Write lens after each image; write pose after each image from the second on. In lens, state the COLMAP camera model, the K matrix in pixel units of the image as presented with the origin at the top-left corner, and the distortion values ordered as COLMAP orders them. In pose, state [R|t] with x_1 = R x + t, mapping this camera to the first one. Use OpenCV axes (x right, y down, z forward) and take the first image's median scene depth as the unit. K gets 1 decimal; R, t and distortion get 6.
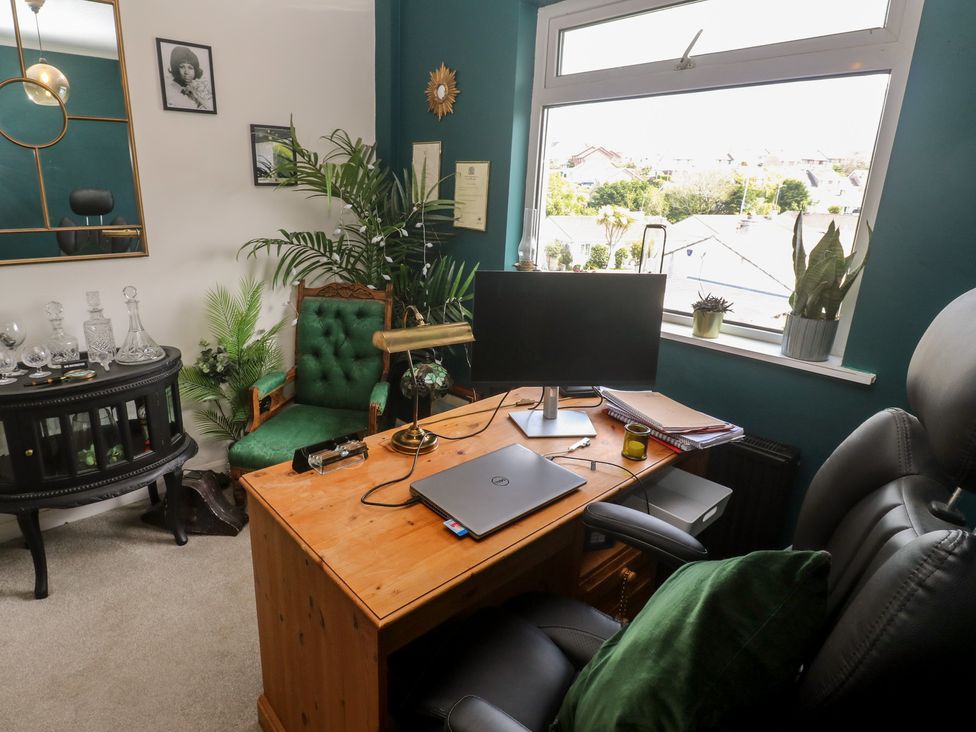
lens RADIAL K [[563.8, 0, 485.3], [0, 563.8, 364.4], [0, 0, 1]] dist [-0.000050, -0.010732]
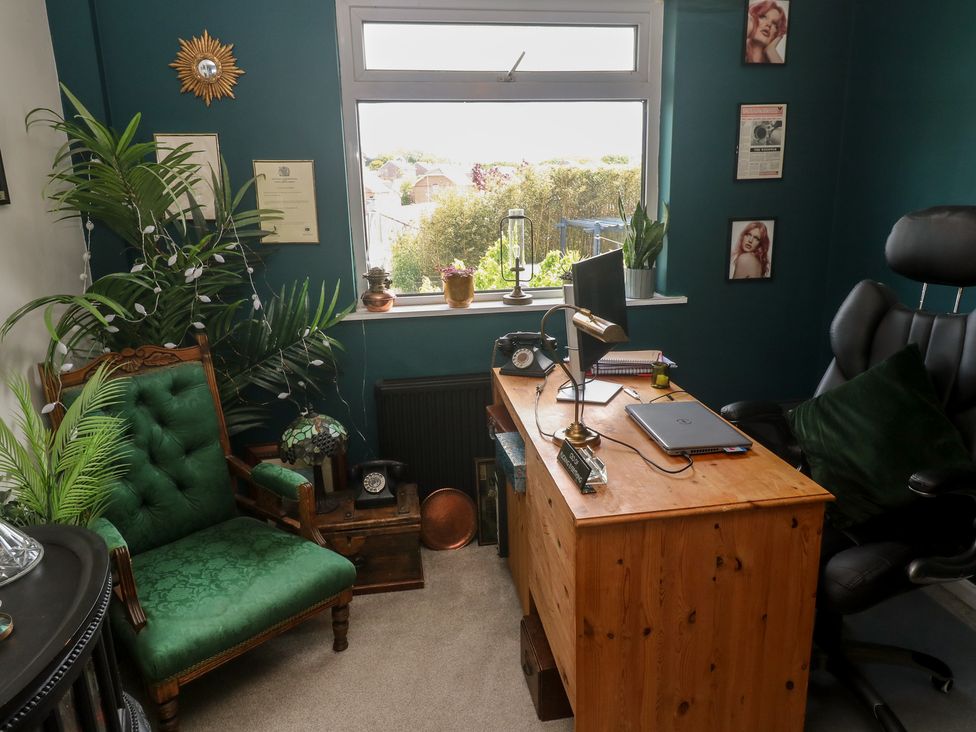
lens RADIAL K [[674.3, 0, 487.7], [0, 674.3, 370.3], [0, 0, 1]] dist [-0.004445, -0.001374]
pose [[0.516928, -0.258839, 0.815958, -0.671482], [0.288641, 0.950073, 0.118522, -0.095668], [-0.805898, 0.174252, 0.565831, 0.249479]]
